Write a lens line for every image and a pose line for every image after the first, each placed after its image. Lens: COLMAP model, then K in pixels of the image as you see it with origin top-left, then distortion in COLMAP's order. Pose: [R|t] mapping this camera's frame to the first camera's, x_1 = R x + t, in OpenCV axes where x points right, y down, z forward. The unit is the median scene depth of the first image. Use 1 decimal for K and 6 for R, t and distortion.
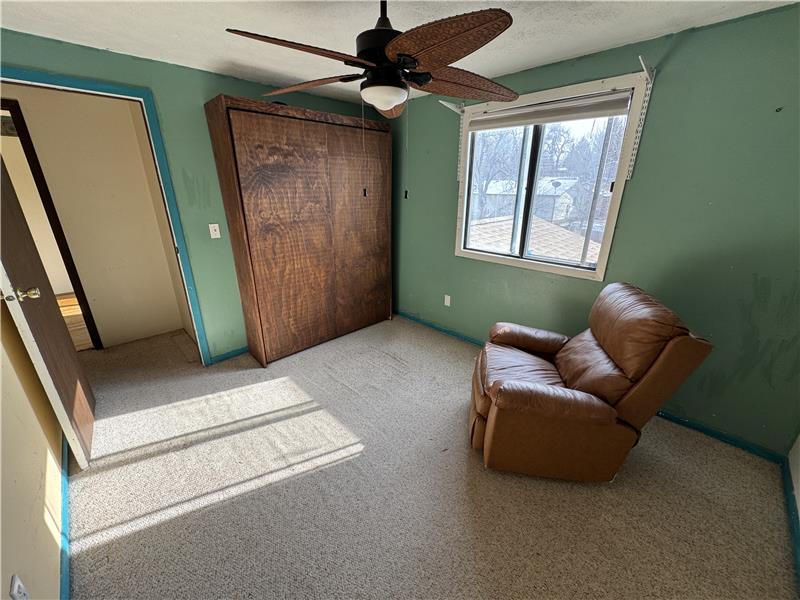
lens RADIAL K [[318.3, 0, 398.8], [0, 318.3, 298.5], [0, 0, 1]] dist [-0.002053, 0.000098]
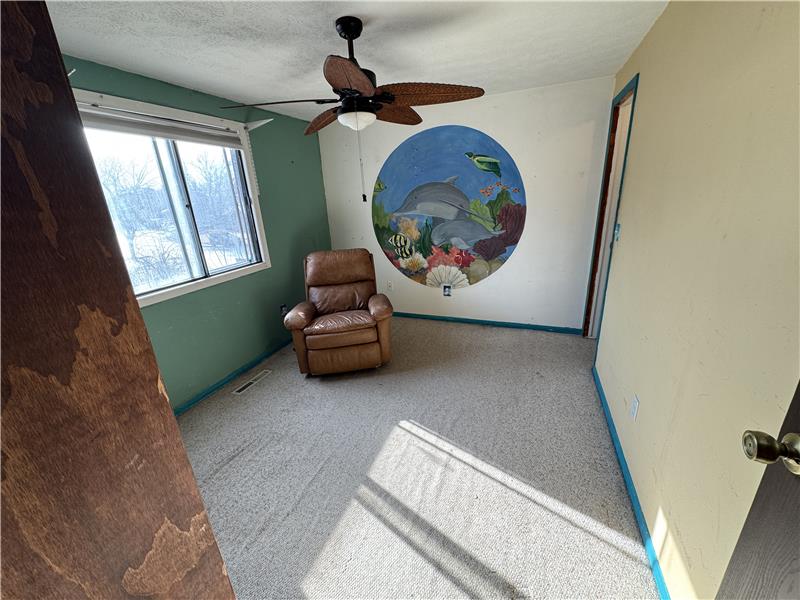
lens RADIAL K [[318.3, 0, 399.1], [0, 318.3, 299.9], [0, 0, 1]] dist [-0.002053, 0.000098]
pose [[-0.395863, -0.271475, 0.877265, -0.902309], [0.358584, 0.833766, 0.419823, -0.338071], [-0.845405, 0.480766, -0.232711, 0.977655]]
